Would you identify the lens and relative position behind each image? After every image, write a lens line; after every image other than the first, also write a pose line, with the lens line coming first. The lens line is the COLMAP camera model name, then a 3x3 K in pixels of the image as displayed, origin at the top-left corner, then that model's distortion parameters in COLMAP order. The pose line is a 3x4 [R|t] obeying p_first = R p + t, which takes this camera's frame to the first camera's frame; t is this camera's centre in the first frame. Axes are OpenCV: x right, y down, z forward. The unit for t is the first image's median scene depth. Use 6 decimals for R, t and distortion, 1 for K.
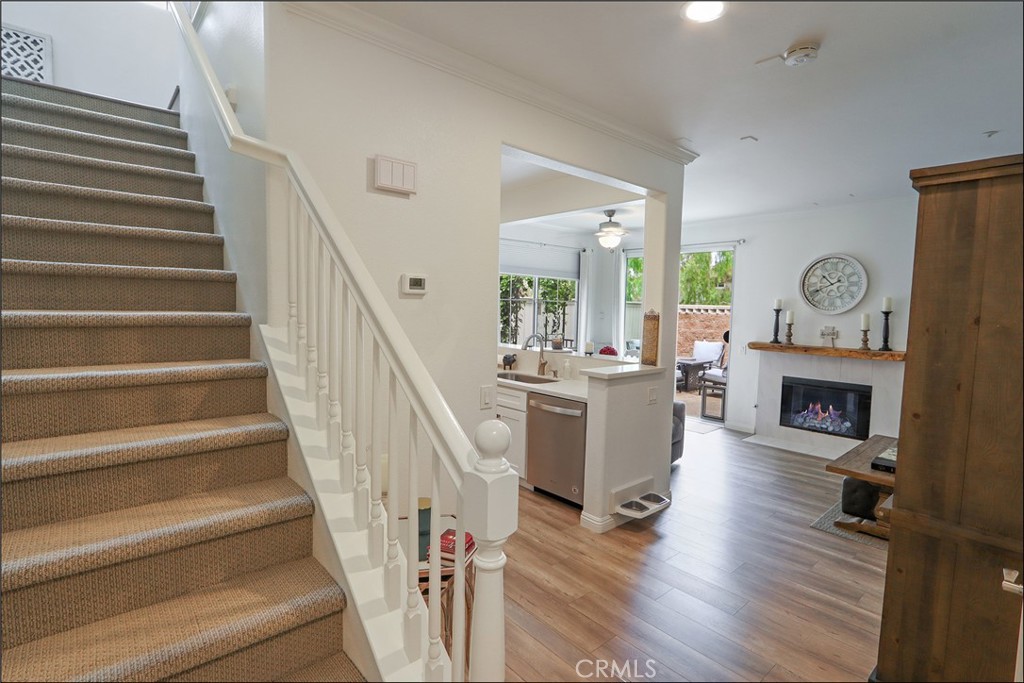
lens RADIAL K [[491.6, 0, 510.6], [0, 491.6, 342.2], [0, 0, 1]] dist [-0.024124, 0.005343]
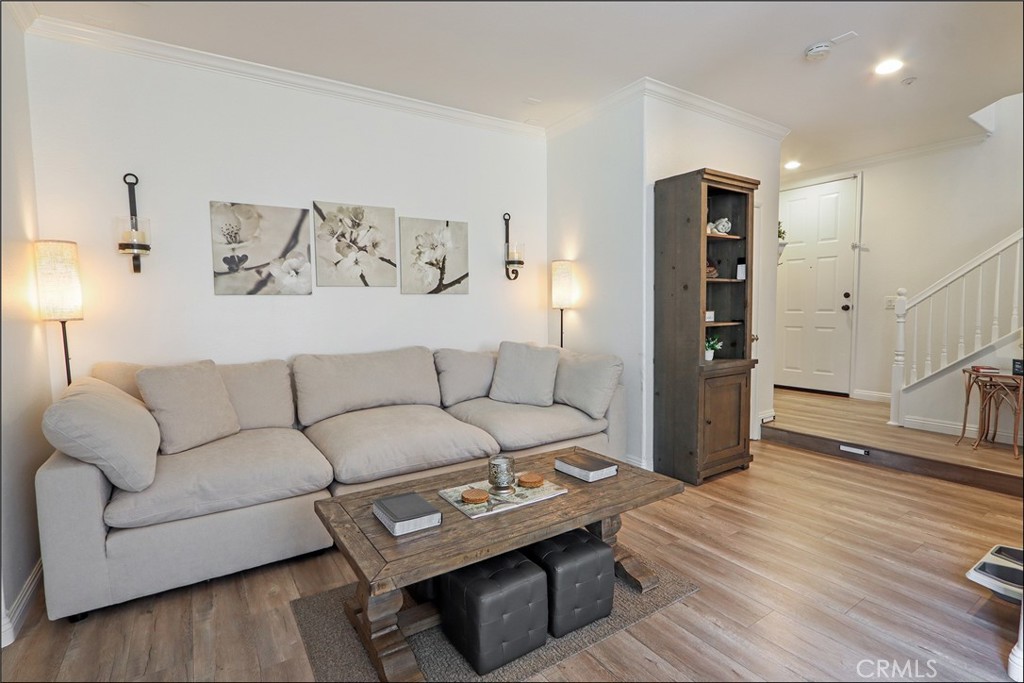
lens RADIAL K [[491.6, 0, 510.6], [0, 491.6, 342.2], [0, 0, 1]] dist [-0.024124, 0.005343]
pose [[-0.990803, -0.016390, 0.134316, 0.489595], [0.004445, 0.988158, 0.153375, -0.006913], [-0.135239, 0.152561, -0.978997, 0.996307]]
